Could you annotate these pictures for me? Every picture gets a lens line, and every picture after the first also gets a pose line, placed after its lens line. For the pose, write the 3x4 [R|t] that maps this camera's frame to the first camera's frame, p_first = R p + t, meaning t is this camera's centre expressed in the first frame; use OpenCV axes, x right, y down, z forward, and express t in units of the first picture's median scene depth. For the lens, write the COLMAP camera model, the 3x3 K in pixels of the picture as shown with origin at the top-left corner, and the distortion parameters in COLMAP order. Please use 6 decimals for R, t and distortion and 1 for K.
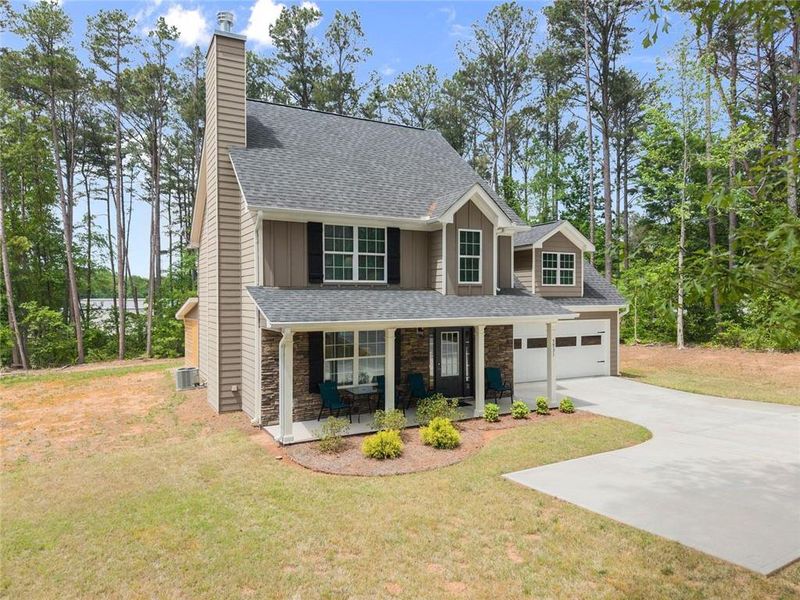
lens RADIAL K [[554.8, 0, 400.0], [0, 554.8, 300.0], [0, 0, 1]] dist [0.071007, 0.000047]
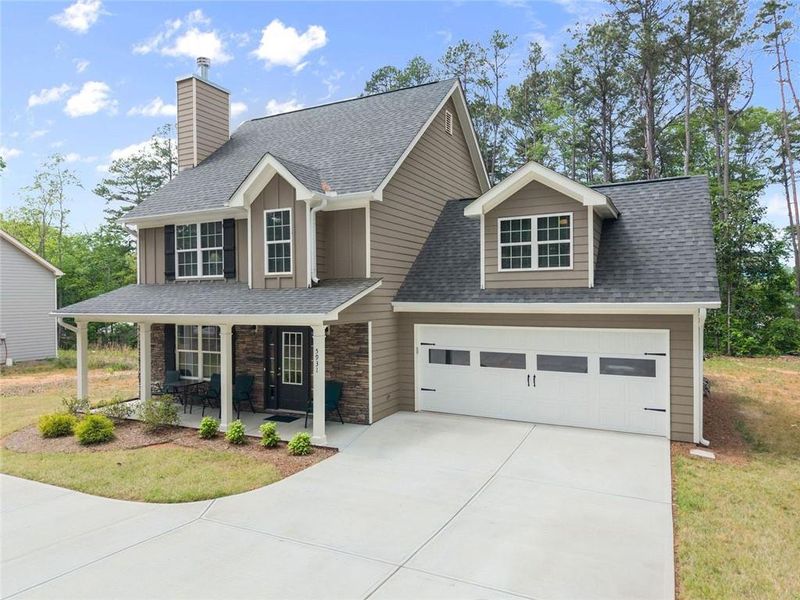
lens RADIAL K [[554.8, 0, 400.0], [0, 554.8, 300.0], [0, 0, 1]] dist [0.071007, 0.000047]
pose [[0.544445, -0.000467, -0.838796, 0.918109], [0.001493, 0.999999, 0.000413, 0.008448], [0.838795, -0.001477, 0.544445, 0.697840]]
